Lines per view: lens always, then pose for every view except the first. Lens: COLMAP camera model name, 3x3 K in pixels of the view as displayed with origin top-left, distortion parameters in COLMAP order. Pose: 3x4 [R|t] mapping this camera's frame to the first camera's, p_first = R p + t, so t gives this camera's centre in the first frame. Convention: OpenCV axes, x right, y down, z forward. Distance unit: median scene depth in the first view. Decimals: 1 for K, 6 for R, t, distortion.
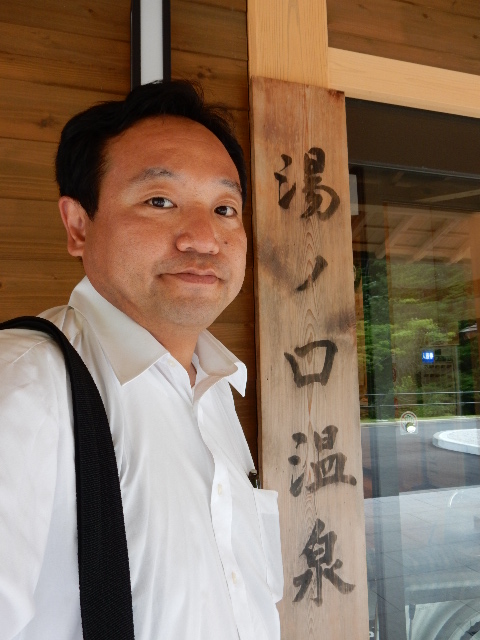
lens RADIAL K [[491.2, 0, 240.0], [0, 491.2, 320.0], [0, 0, 1]] dist [0.001106, -0.002894]
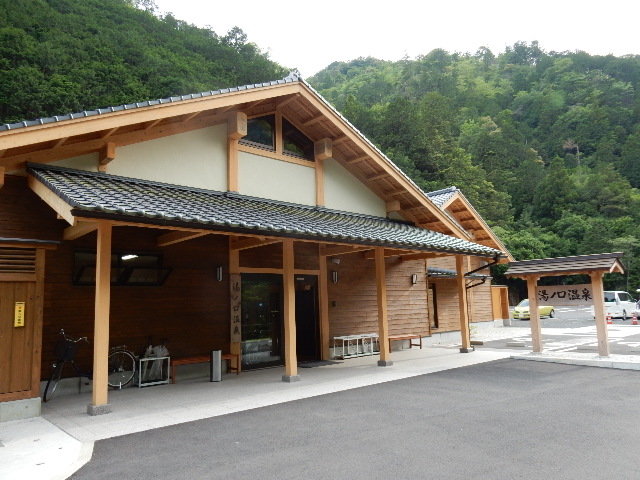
lens RADIAL K [[491.2, 0, 320.0], [0, 491.2, 240.0], [0, 0, 1]] dist [0.001106, -0.002894]
pose [[0.911434, 0.054420, 0.407831, -2.078851], [-0.037147, 0.998050, -0.050160, -0.725033], [-0.409766, 0.030568, 0.911678, -7.461881]]
